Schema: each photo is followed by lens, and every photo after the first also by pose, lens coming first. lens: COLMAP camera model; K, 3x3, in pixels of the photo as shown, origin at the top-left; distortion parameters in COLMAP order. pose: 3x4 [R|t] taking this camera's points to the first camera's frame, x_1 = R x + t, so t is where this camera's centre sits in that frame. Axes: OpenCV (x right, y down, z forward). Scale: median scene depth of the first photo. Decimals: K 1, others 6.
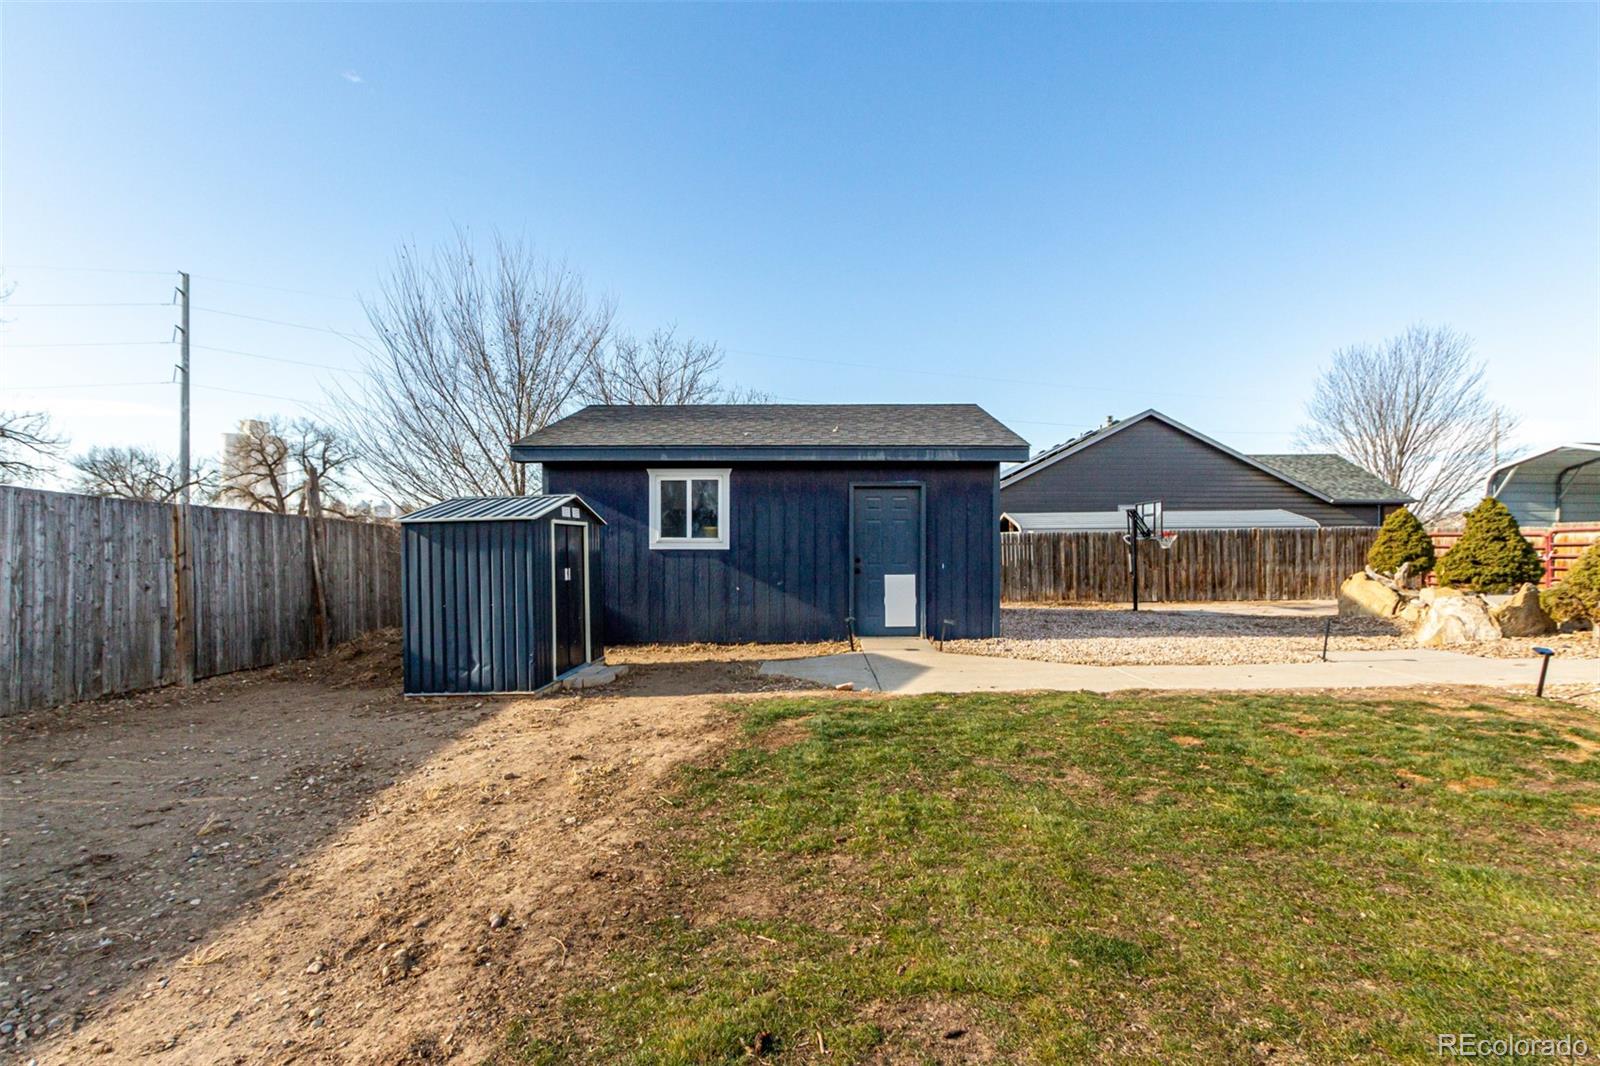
lens RADIAL K [[746.0, 0, 803.3], [0, 746.0, 540.2], [0, 0, 1]] dist [0.000347, 0.000374]
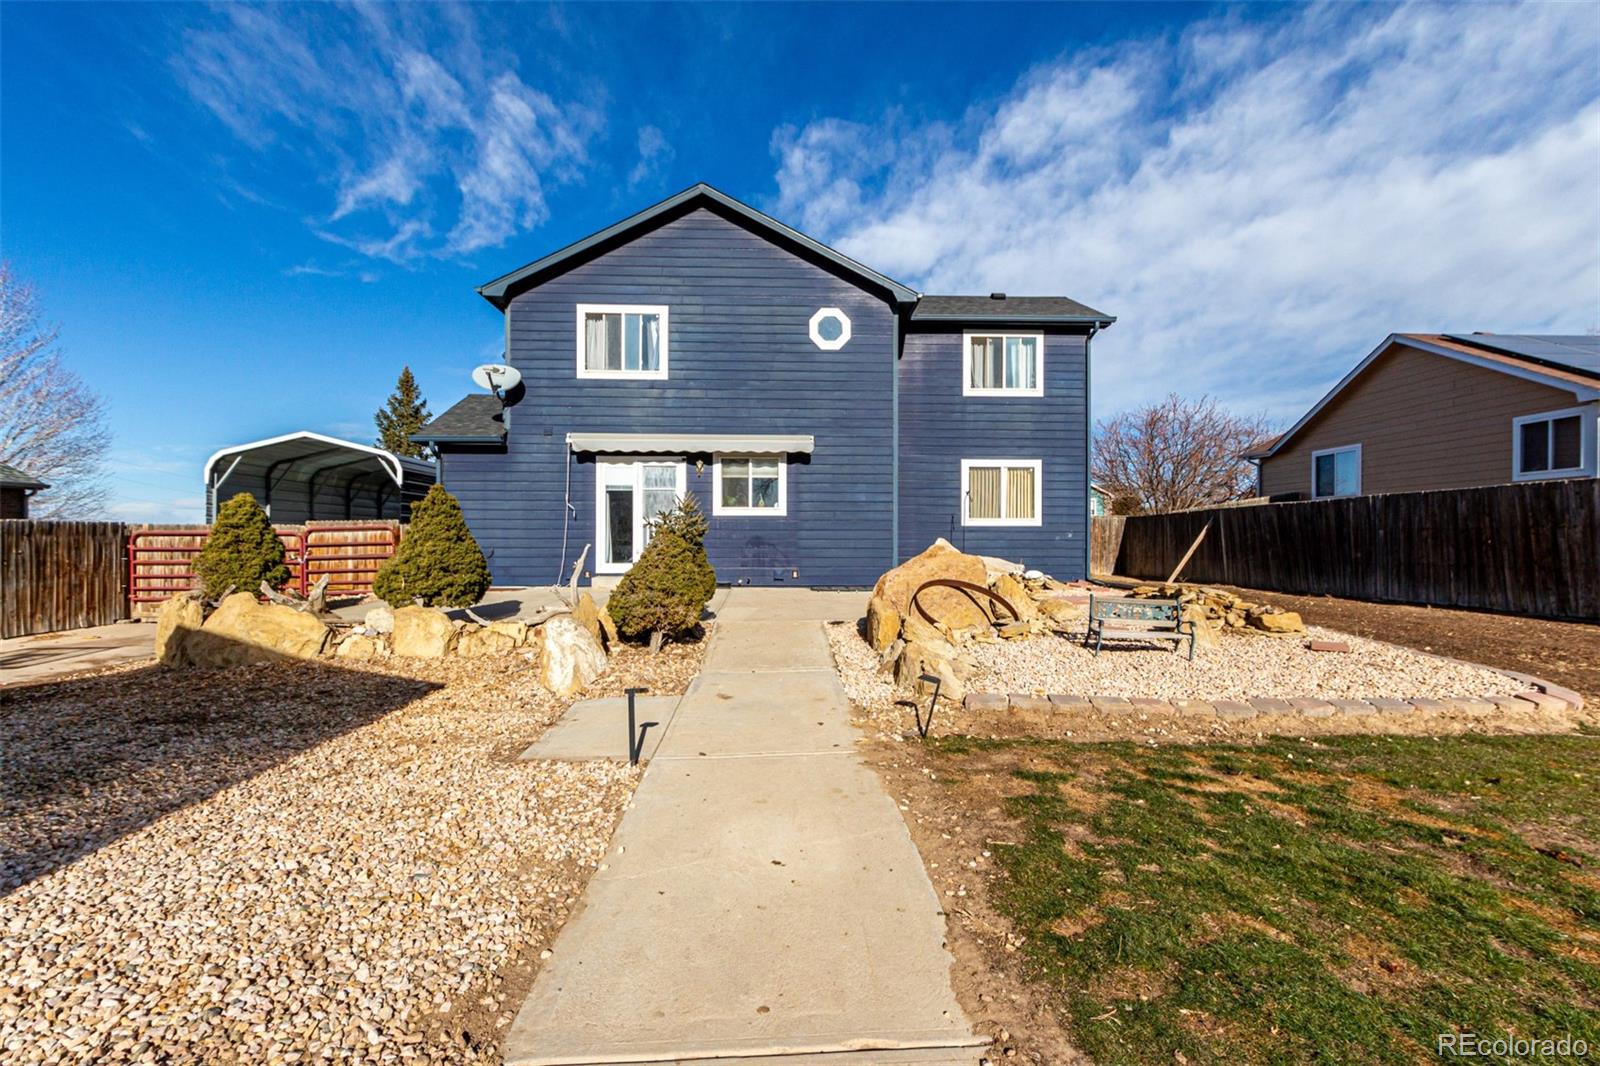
lens RADIAL K [[746.0, 0, 803.3], [0, 746.0, 540.2], [0, 0, 1]] dist [0.000347, 0.000374]
pose [[-0.045601, -0.003746, 0.998953, 0.076961], [0.004035, 0.999984, 0.003934, -0.000923], [-0.998952, 0.004211, -0.045585, 0.398139]]
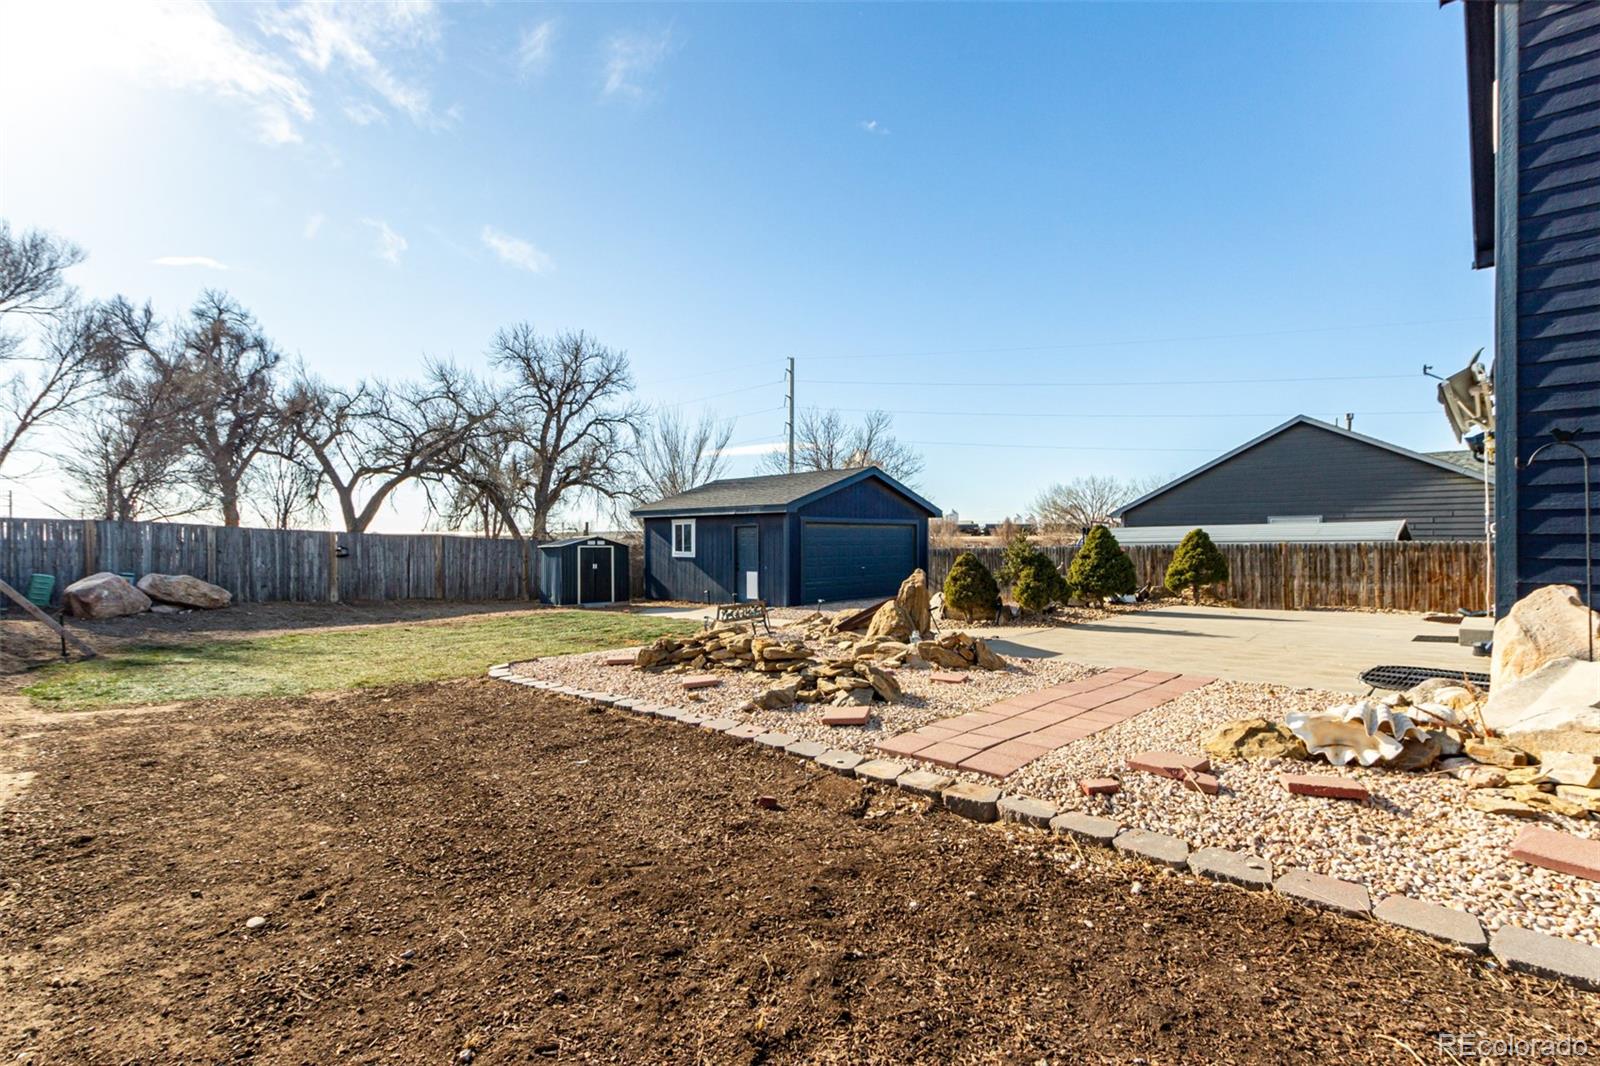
lens RADIAL K [[746.0, 0, 803.3], [0, 746.0, 540.2], [0, 0, 1]] dist [0.000347, 0.000374]
pose [[0.724927, 0.000823, -0.688825, 0.894633], [-0.000376, 1.000000, 0.000799, -0.021196], [0.688826, -0.000320, 0.724927, -0.174464]]
